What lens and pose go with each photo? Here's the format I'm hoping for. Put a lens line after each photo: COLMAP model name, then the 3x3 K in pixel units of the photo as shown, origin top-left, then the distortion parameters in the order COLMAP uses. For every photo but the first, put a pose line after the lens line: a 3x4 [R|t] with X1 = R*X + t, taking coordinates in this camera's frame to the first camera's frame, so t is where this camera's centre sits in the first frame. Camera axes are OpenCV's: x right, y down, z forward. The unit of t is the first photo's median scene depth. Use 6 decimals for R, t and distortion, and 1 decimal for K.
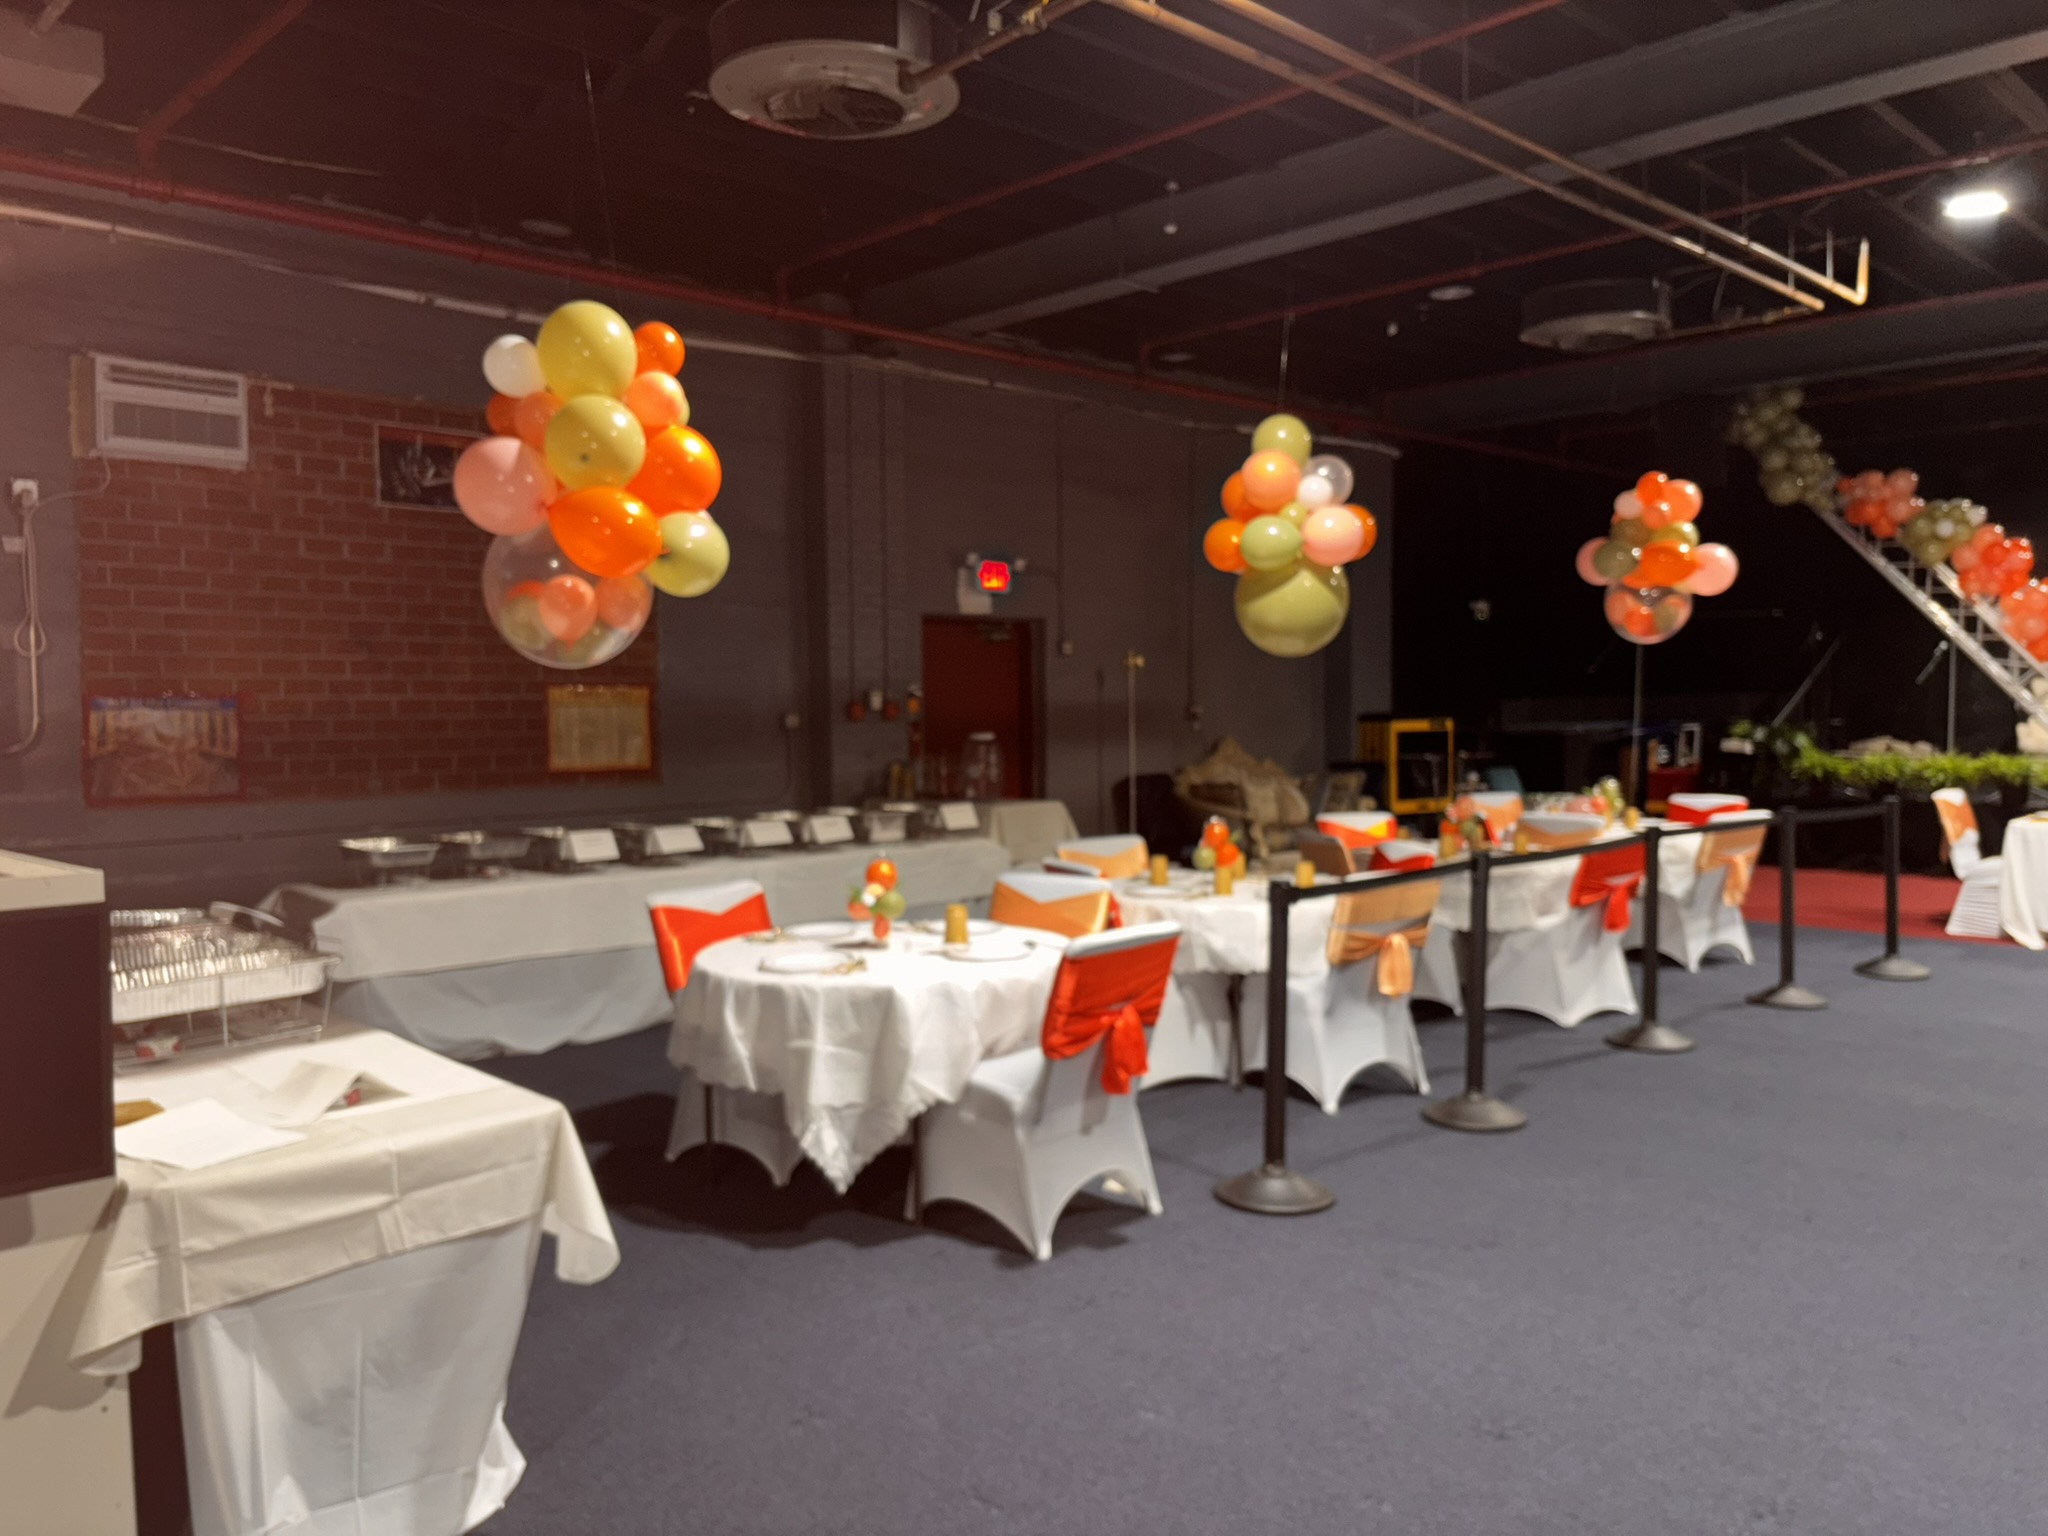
lens RADIAL K [[1655.4, 0, 1024.0], [0, 1655.4, 768.0], [0, 0, 1]] dist [0.092442, -0.008630]
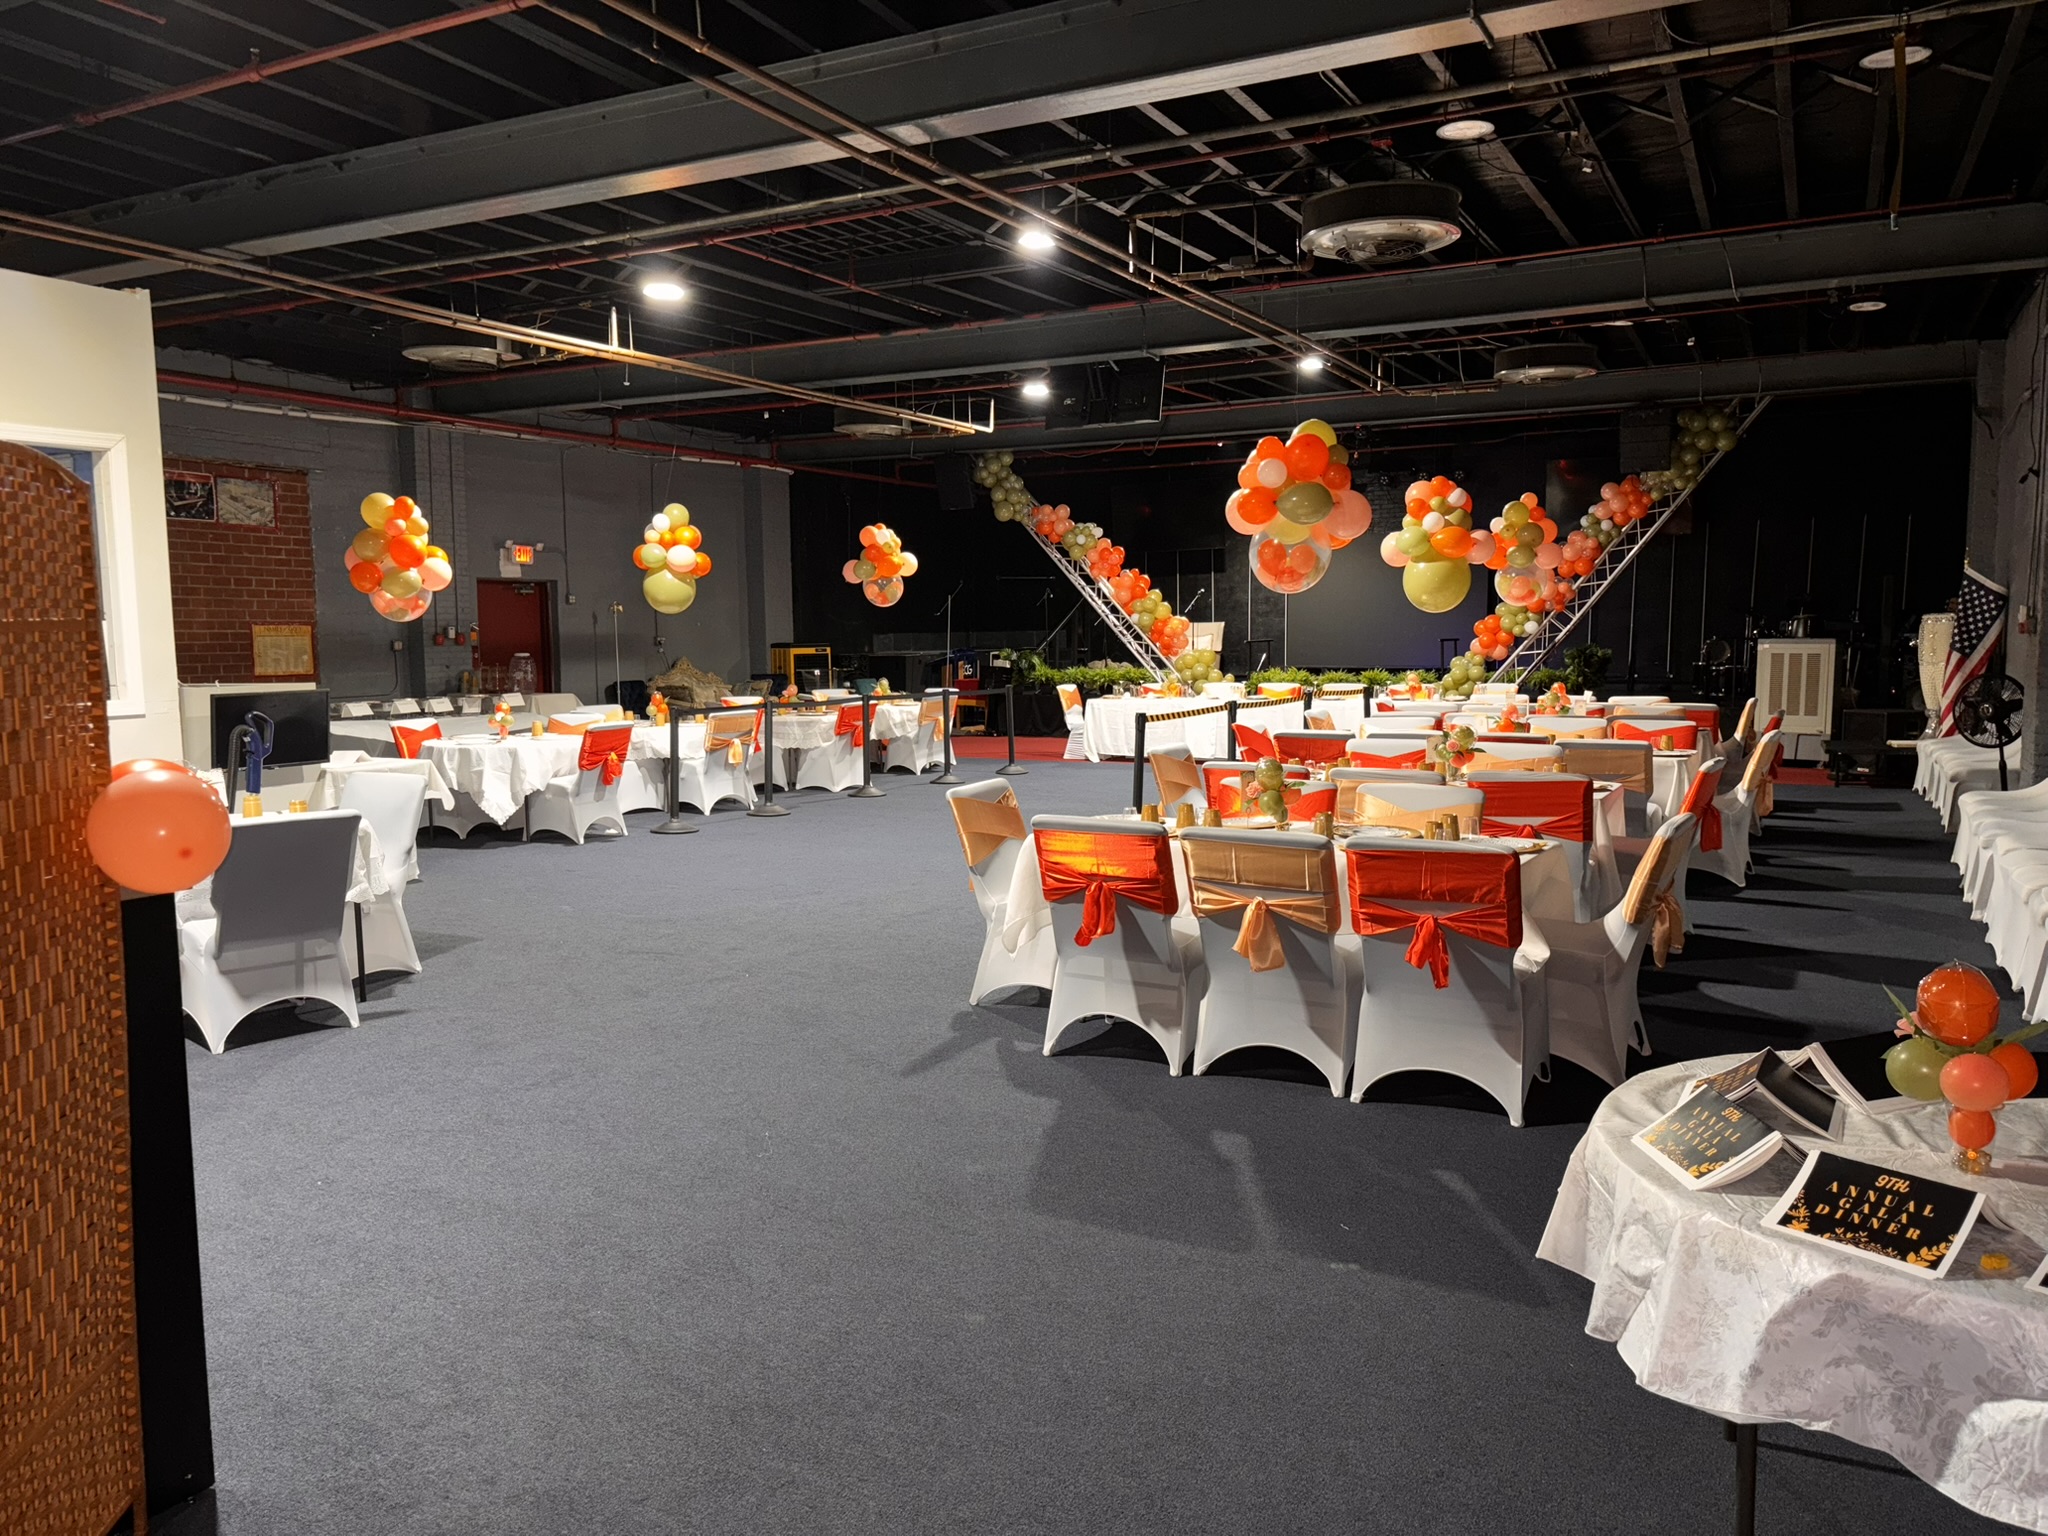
lens RADIAL K [[1655.4, 0, 1024.0], [0, 1655.4, 768.0], [0, 0, 1]] dist [0.092442, -0.008630]
pose [[0.955319, -0.022455, 0.294724, -0.039697], [0.010269, 0.999030, 0.042830, 0.026909], [-0.295400, -0.037889, 0.954622, -0.733680]]
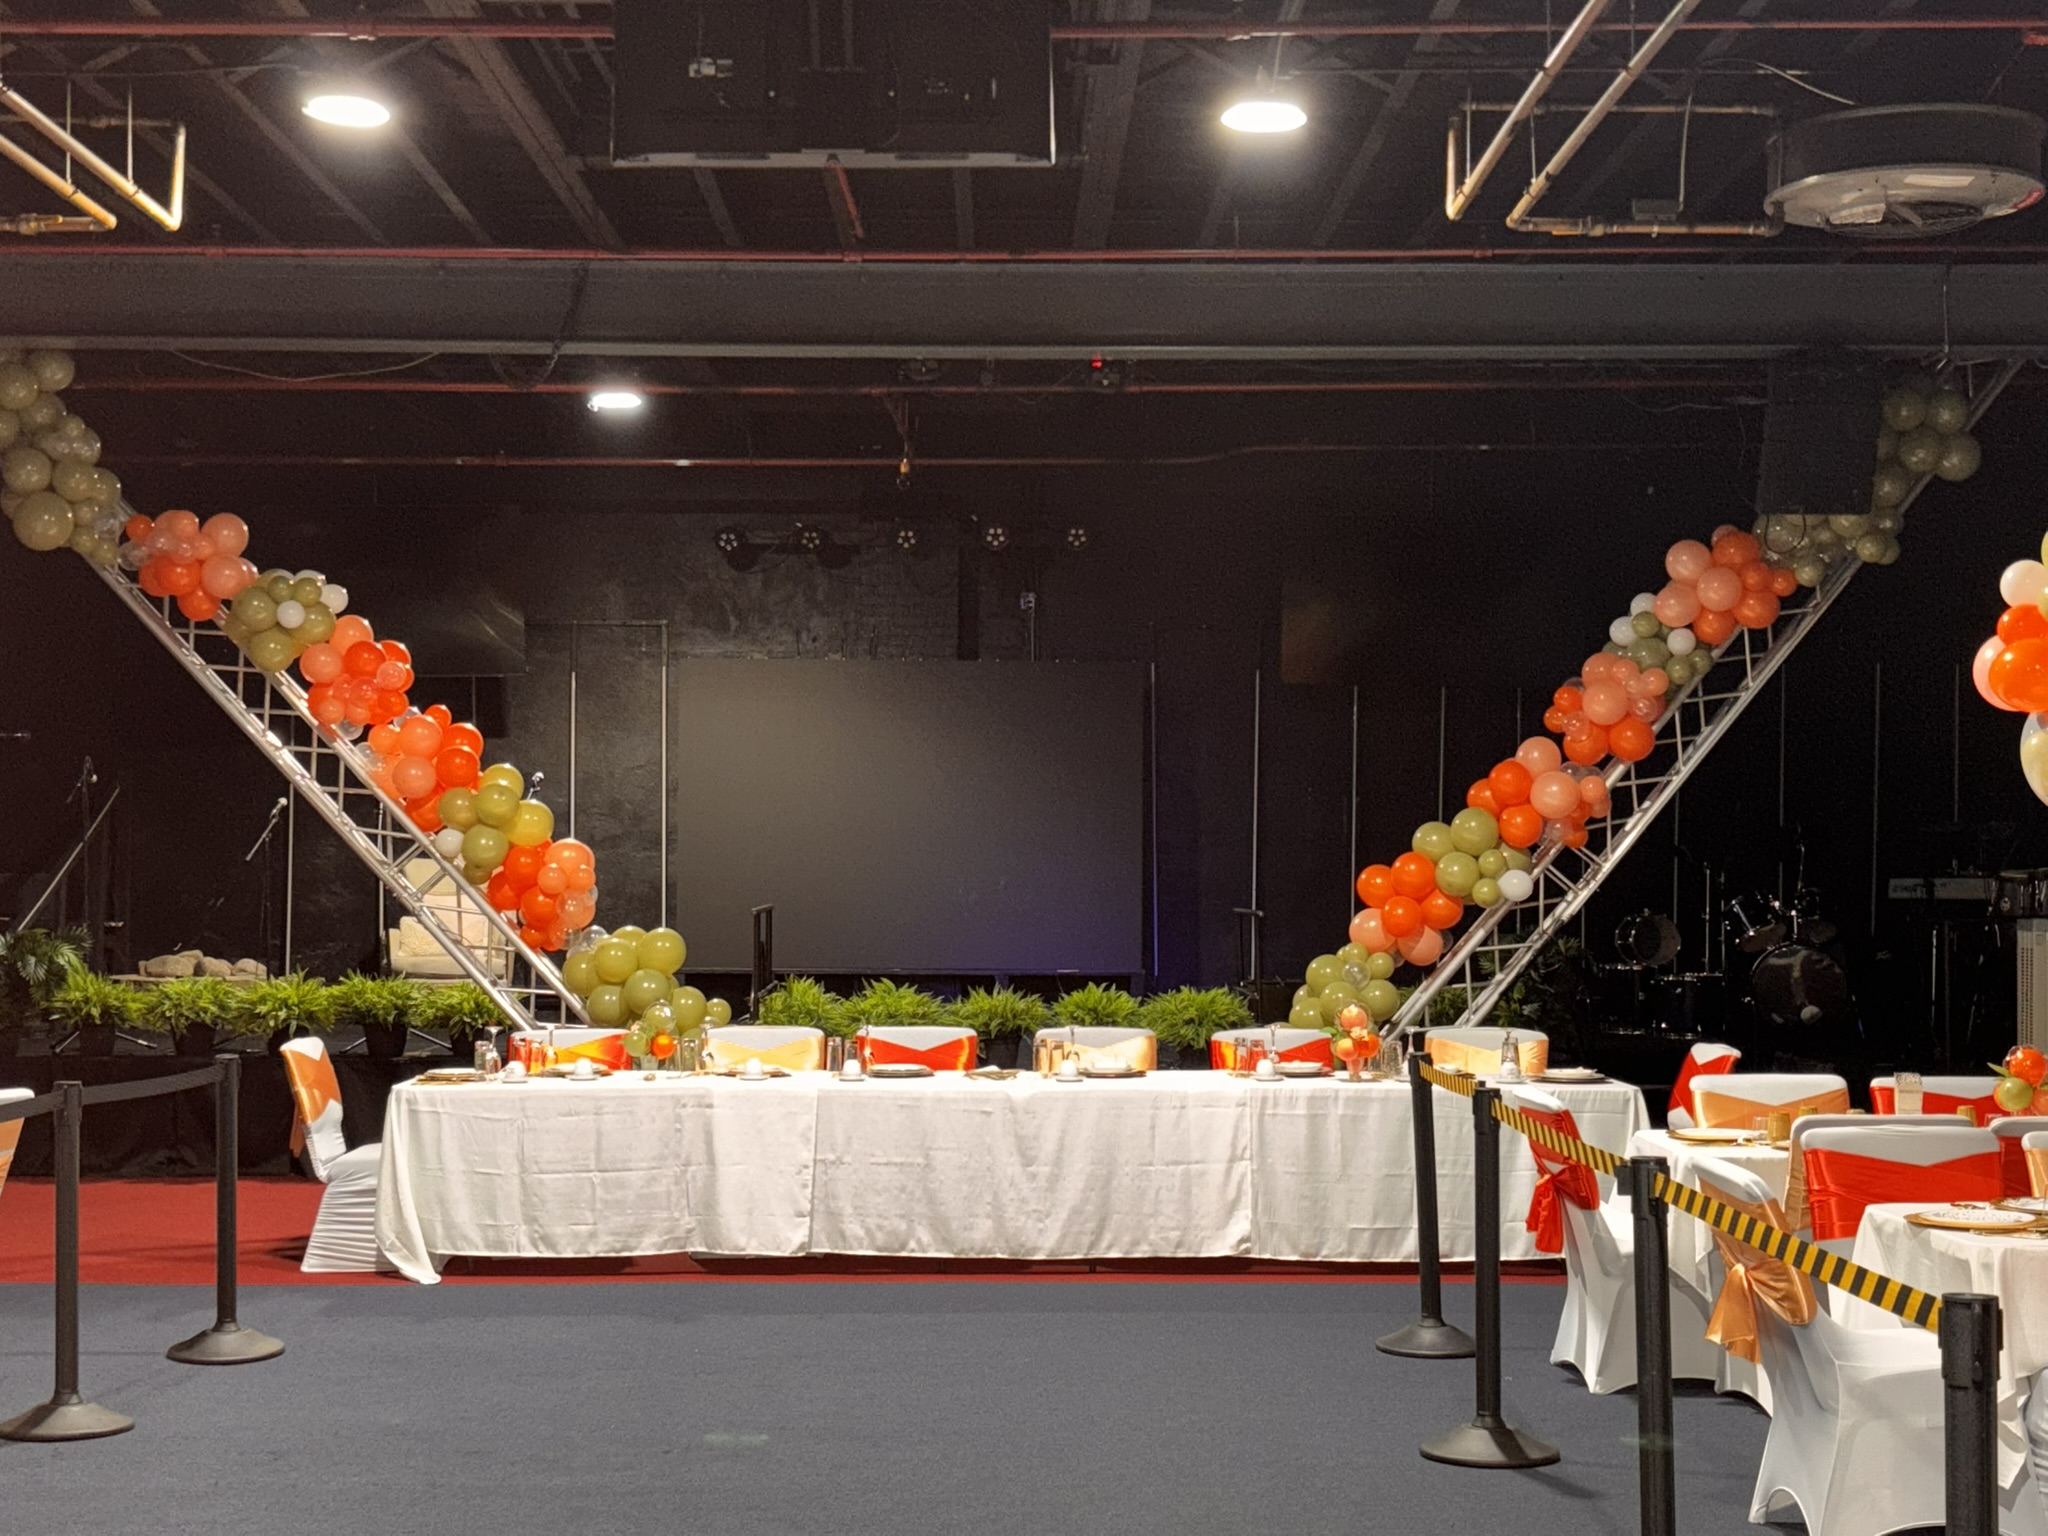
lens RADIAL K [[2854.7, 0, 1024.0], [0, 2854.7, 768.0], [0, 0, 1]] dist [0.222850, -0.573538]
pose [[0.718346, 0.040650, 0.694497, 0.000703], [0.014408, 0.997208, -0.073270, -0.003588], [-0.695536, 0.062639, 0.715755, 0.063803]]
